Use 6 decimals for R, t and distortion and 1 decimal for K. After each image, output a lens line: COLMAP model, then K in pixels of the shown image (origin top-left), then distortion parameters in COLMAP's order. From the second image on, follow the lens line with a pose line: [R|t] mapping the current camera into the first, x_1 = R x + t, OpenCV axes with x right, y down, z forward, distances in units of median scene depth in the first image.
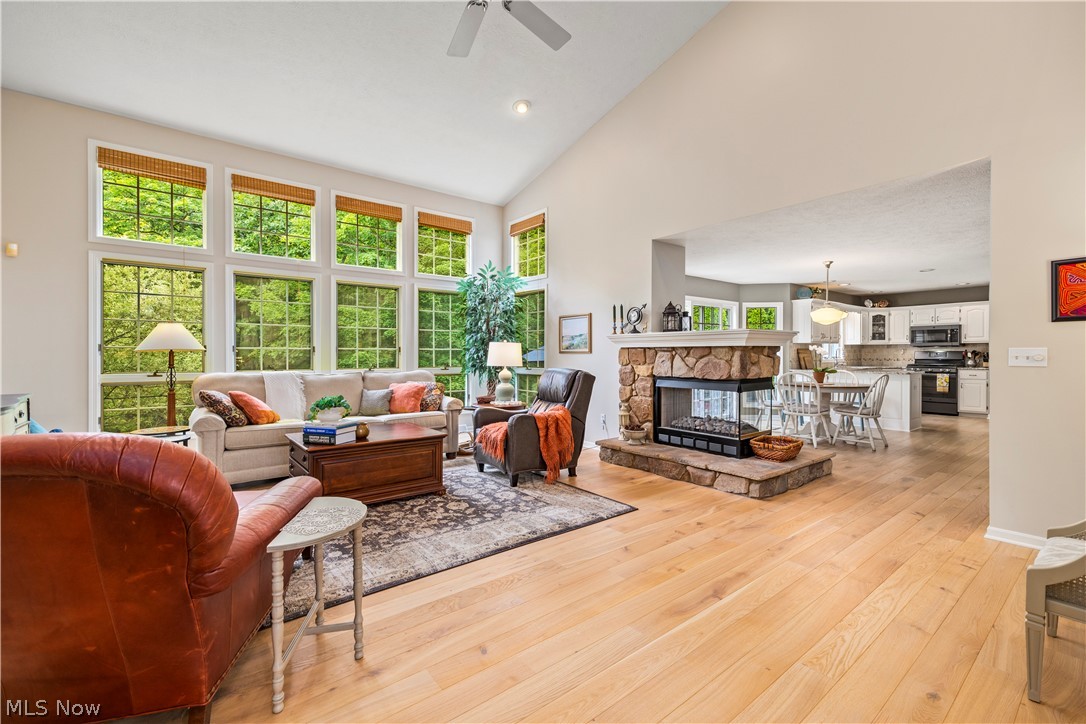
lens RADIAL K [[457.3, 0, 545.0], [0, 457.3, 359.1], [0, 0, 1]] dist [0.002189, 0.000227]
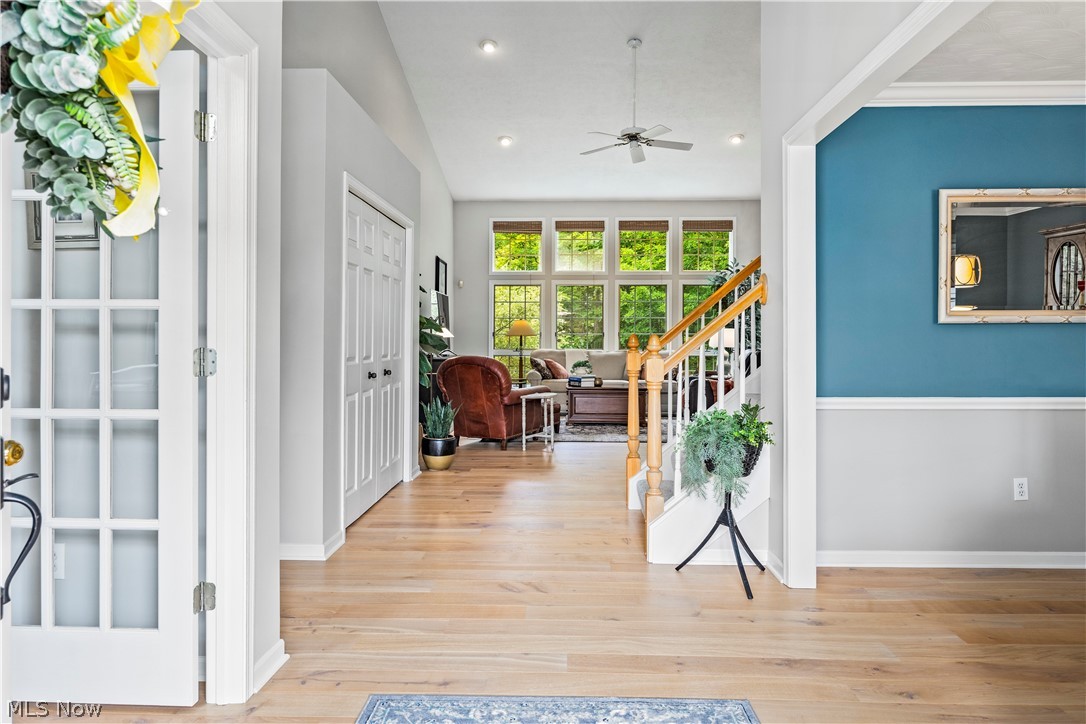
lens RADIAL K [[645.5, 0, 546.7], [0, 645.5, 349.9], [0, 0, 1]] dist [-0.004657, -0.000130]
pose [[0.764334, 0.011754, -0.644714, 1.044386], [-0.009392, 0.999931, 0.007096, 0.020473], [0.644753, 0.000632, 0.764391, -1.014043]]
